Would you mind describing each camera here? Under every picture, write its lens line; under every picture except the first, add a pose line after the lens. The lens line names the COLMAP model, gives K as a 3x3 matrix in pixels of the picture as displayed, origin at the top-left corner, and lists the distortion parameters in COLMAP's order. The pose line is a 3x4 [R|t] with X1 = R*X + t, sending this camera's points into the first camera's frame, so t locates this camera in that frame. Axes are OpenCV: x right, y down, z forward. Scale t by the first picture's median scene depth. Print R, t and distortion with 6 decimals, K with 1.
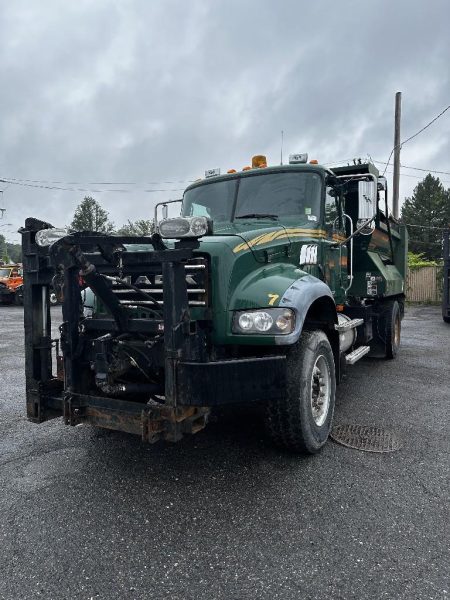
lens RADIAL K [[483.2, 0, 225.0], [0, 483.2, 300.0], [0, 0, 1]] dist [-0.001001, -0.000684]
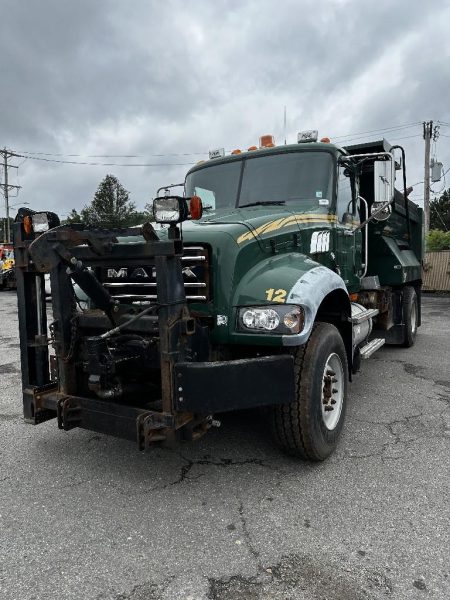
lens RADIAL K [[464.3, 0, 237.8], [0, 464.3, 300.1], [0, 0, 1]] dist [0.001996, 0.000993]
pose [[0.999918, -0.007123, -0.010626, 0.026348], [0.007652, 0.998689, 0.050604, -0.032399], [0.010252, -0.050681, 0.998662, 0.115260]]
